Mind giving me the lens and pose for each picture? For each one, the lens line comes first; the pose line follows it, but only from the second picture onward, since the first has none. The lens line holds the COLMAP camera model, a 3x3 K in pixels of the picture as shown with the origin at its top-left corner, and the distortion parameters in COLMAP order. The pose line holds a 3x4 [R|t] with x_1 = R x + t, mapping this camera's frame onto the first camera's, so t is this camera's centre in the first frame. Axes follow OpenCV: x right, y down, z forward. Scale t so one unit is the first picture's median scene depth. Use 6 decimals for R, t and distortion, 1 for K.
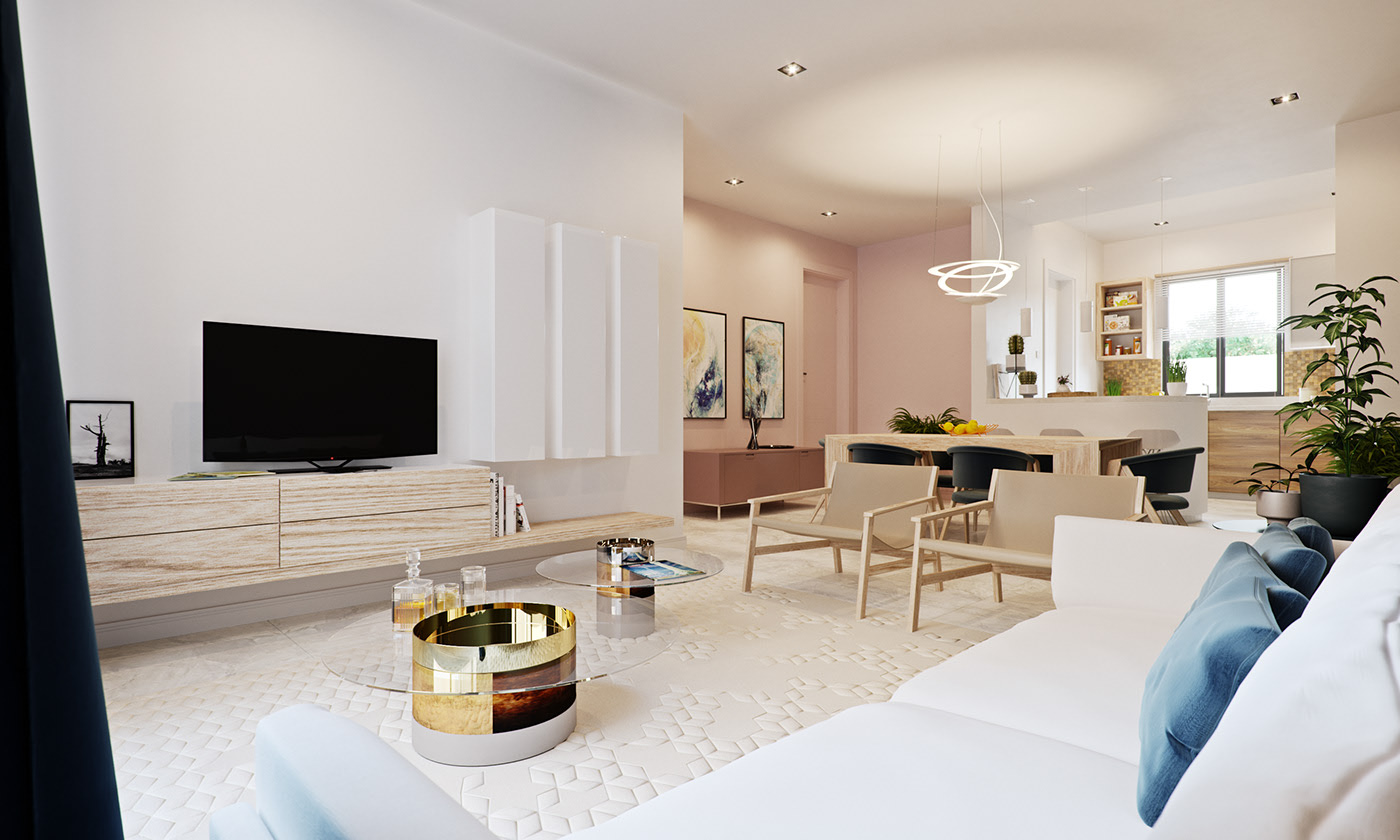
lens RADIAL K [[718.8, 0, 699.9], [0, 718.8, 420.9], [0, 0, 1]] dist [-0.002030, 0.000126]
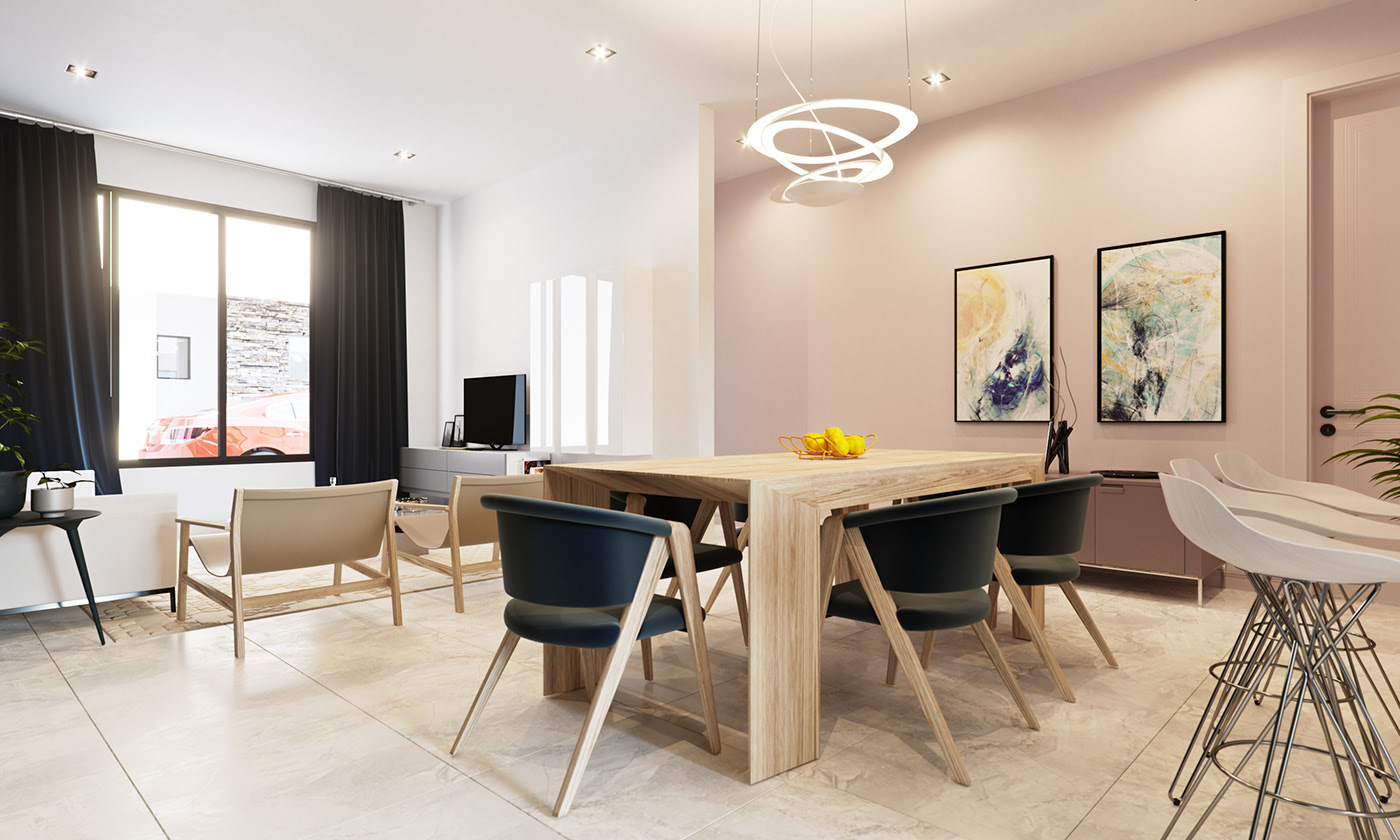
lens RADIAL K [[718.8, 0, 696.6], [0, 718.8, 423.9], [0, 0, 1]] dist [-0.002030, 0.000126]
pose [[0.065808, 0.004760, -0.997821, 0.641883], [-0.001943, 0.999987, 0.004642, -0.003885], [0.997830, 0.001633, 0.065816, 0.648027]]
